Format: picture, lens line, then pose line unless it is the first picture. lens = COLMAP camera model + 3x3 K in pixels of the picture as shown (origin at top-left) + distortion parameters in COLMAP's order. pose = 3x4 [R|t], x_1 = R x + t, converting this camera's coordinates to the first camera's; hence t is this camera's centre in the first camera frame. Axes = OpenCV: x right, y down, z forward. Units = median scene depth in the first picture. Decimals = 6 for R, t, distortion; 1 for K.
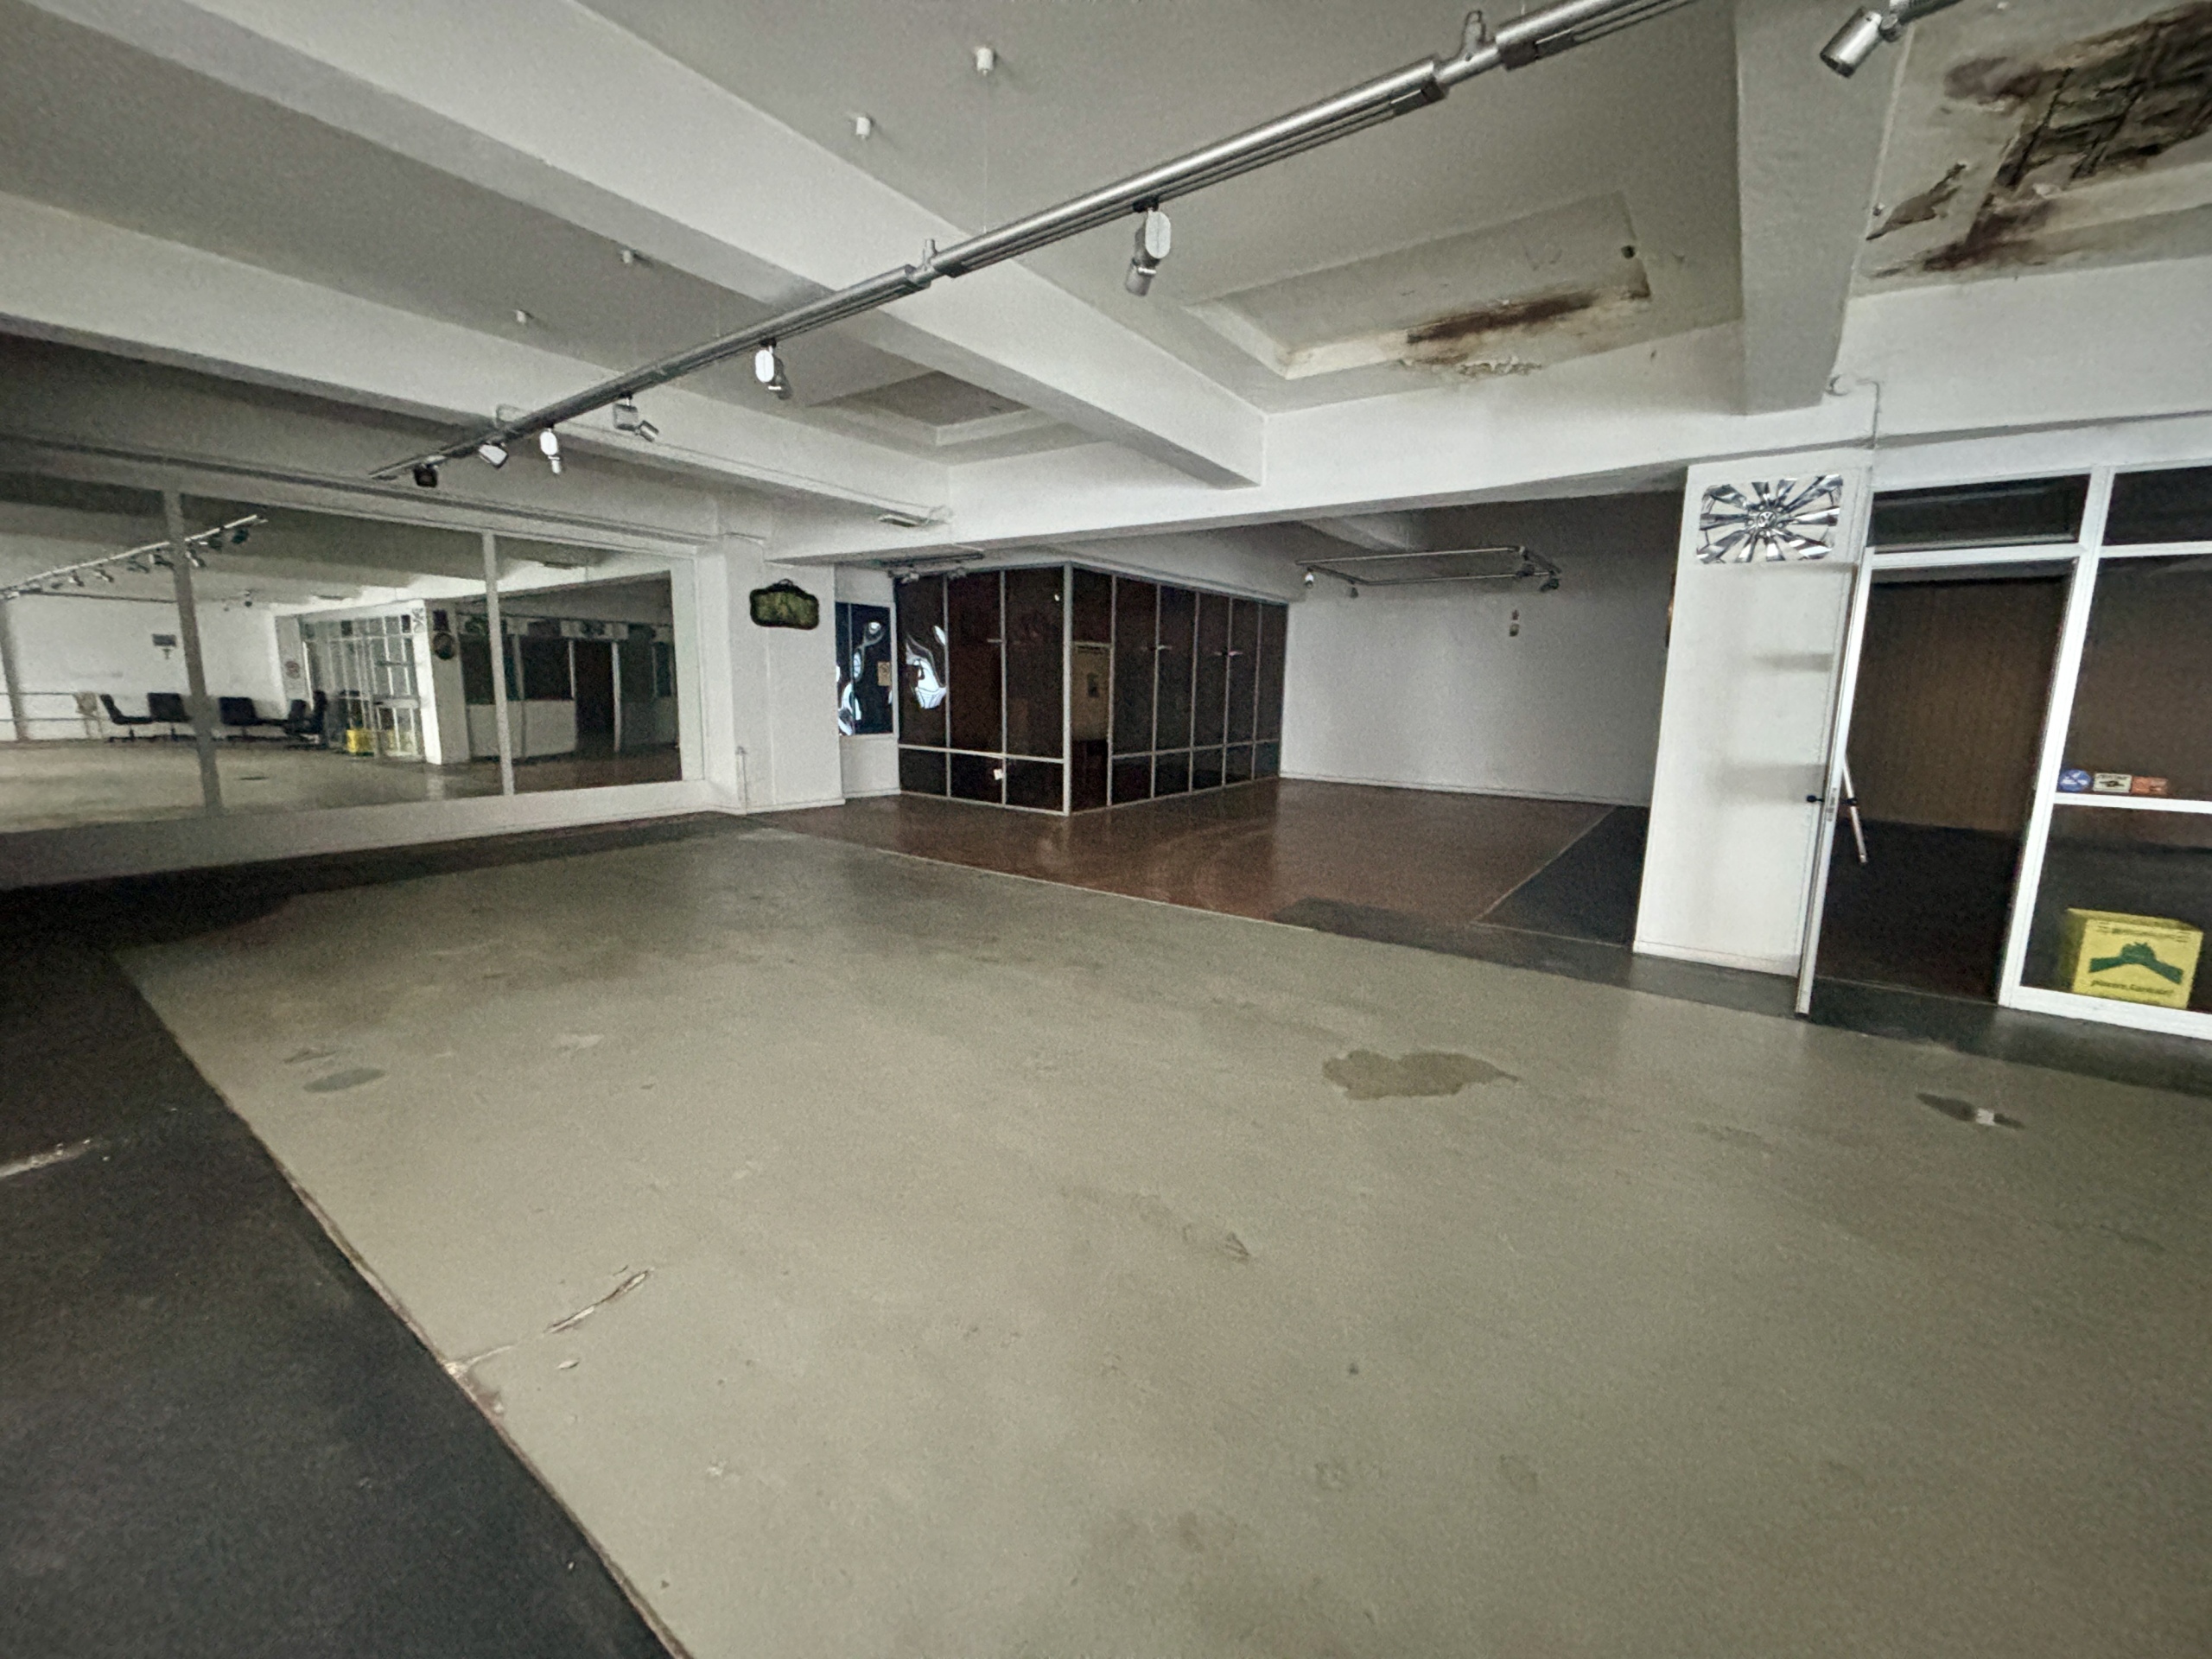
lens RADIAL K [[887.8, 0, 1105.9], [0, 887.8, 827.2], [0, 0, 1]] dist [-0.001681, 0.000597]
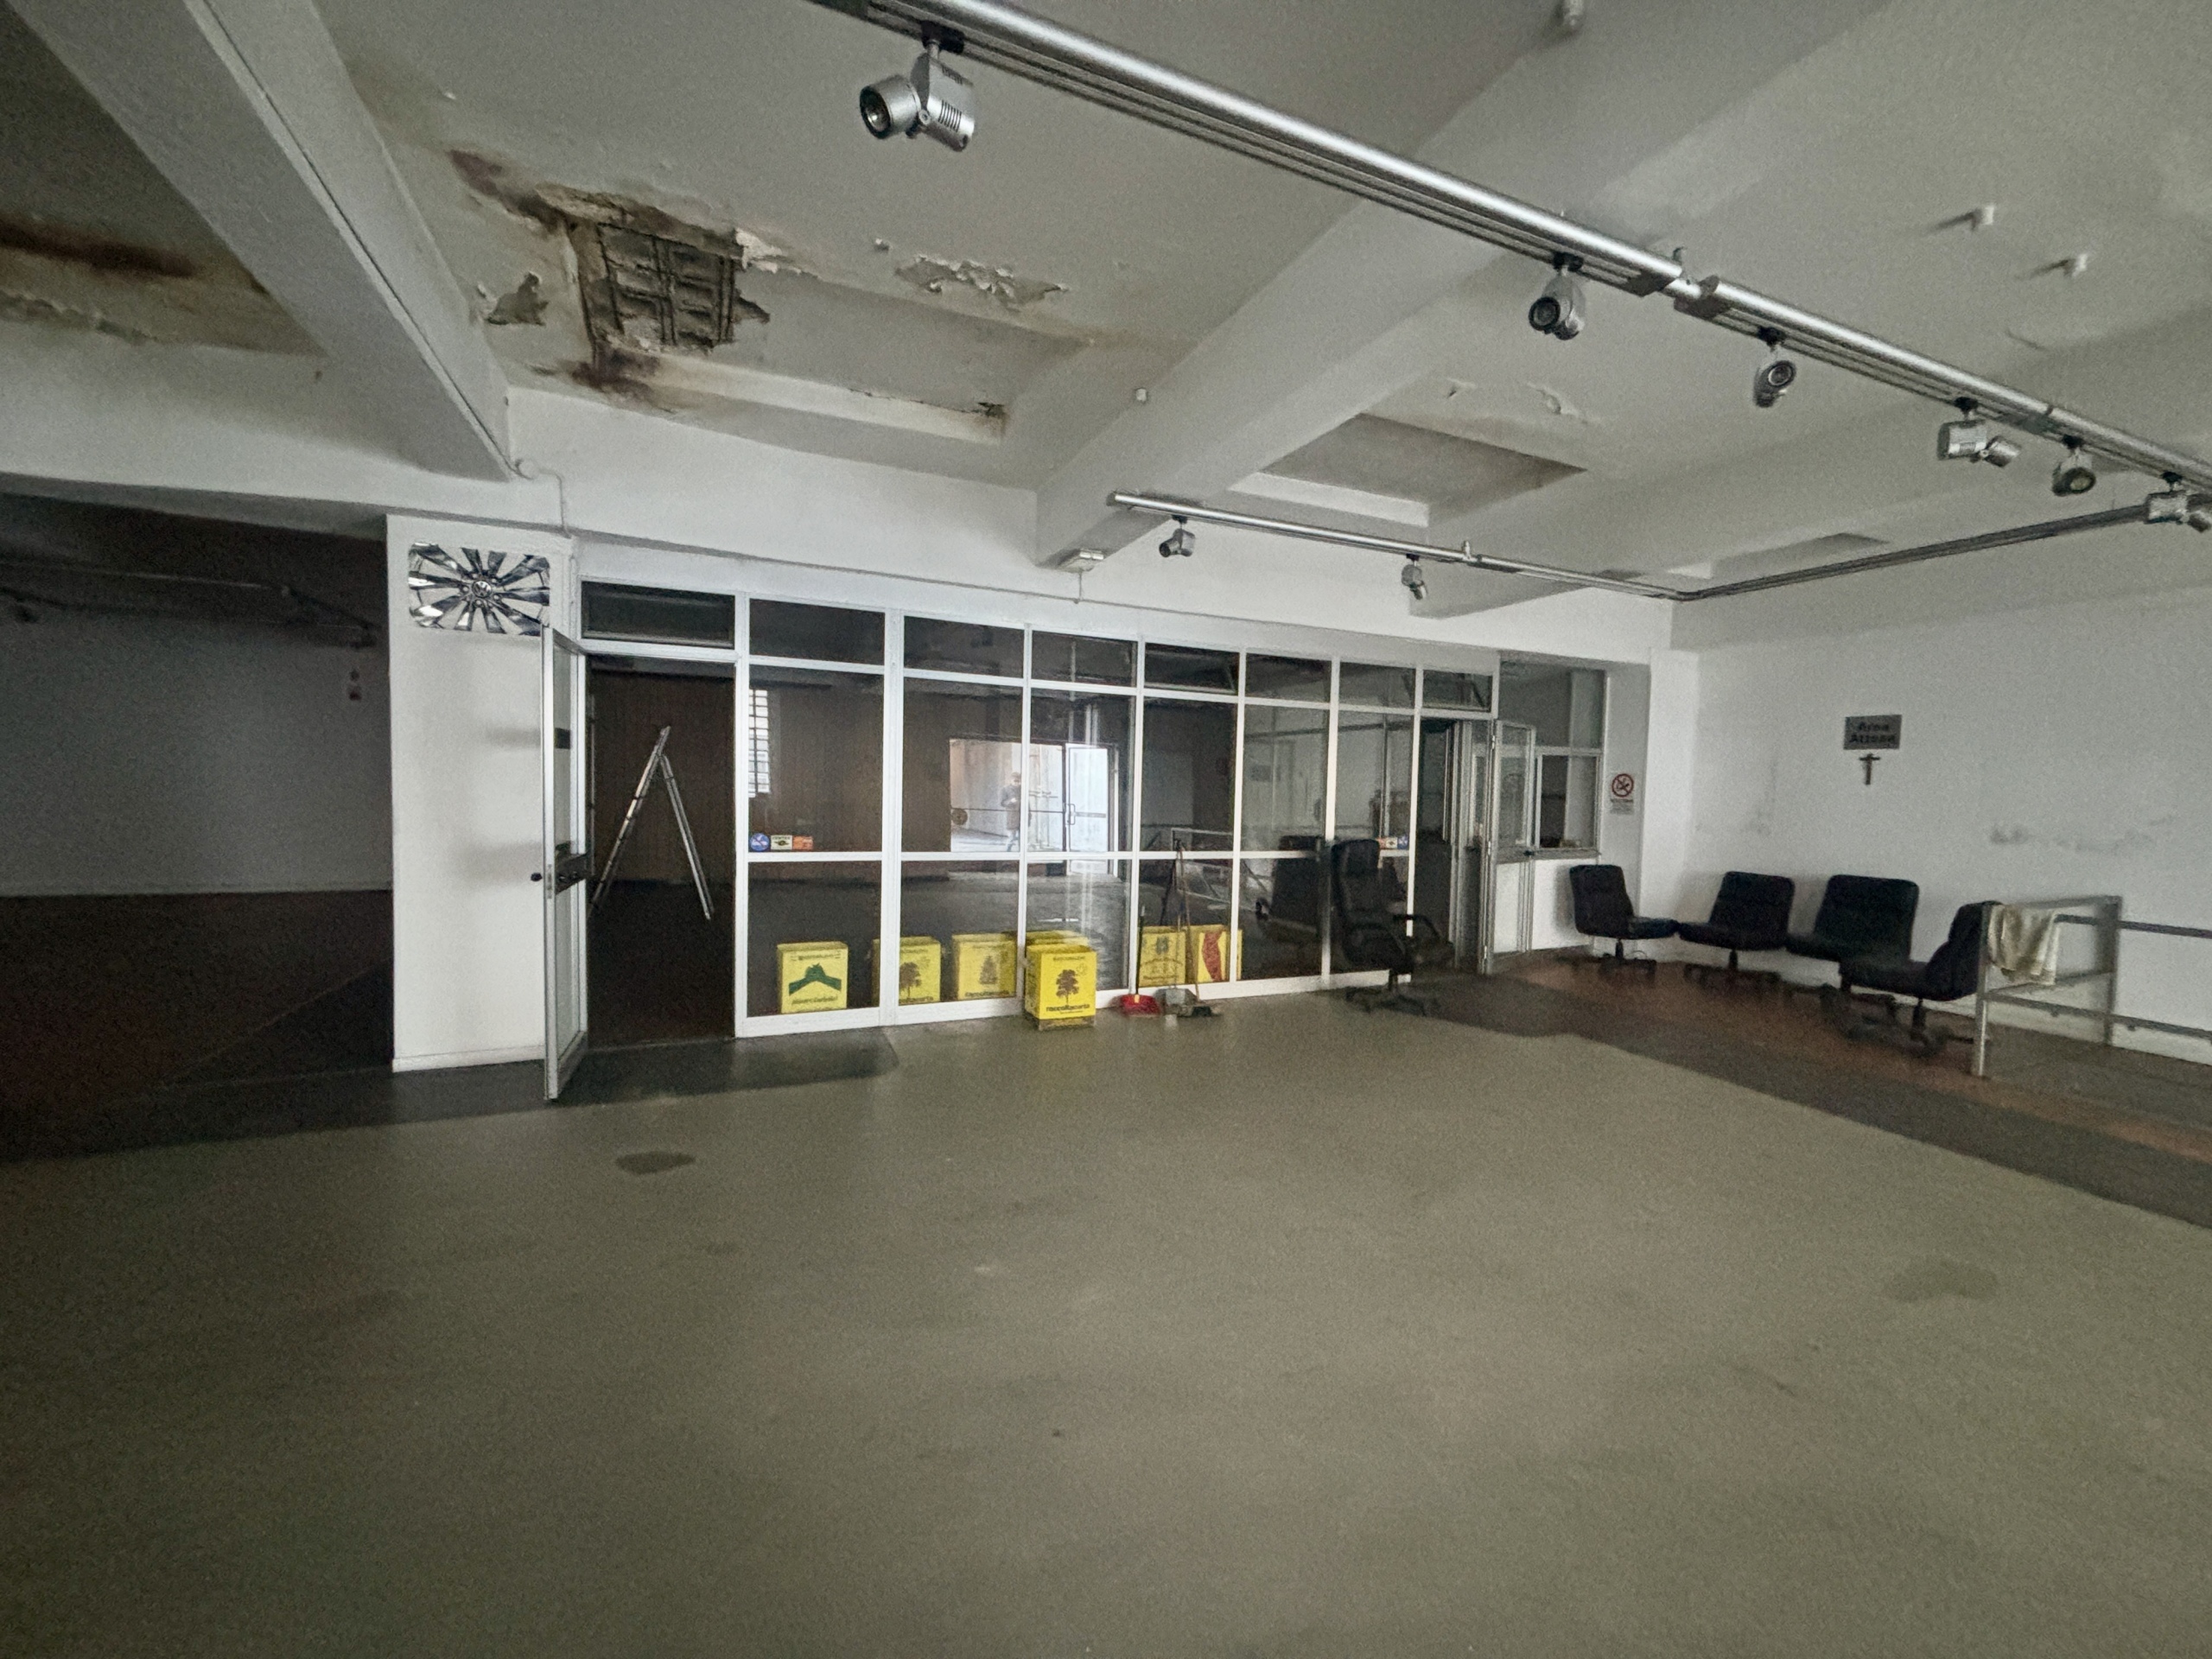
lens RADIAL K [[887.8, 0, 1092.7], [0, 887.8, 827.4], [0, 0, 1]] dist [-0.001681, 0.000597]
pose [[0.521266, -0.046572, 0.852122, 0.283458], [0.117572, 0.992907, -0.017655, 0.003344], [-0.845256, 0.109388, 0.523045, -0.033041]]
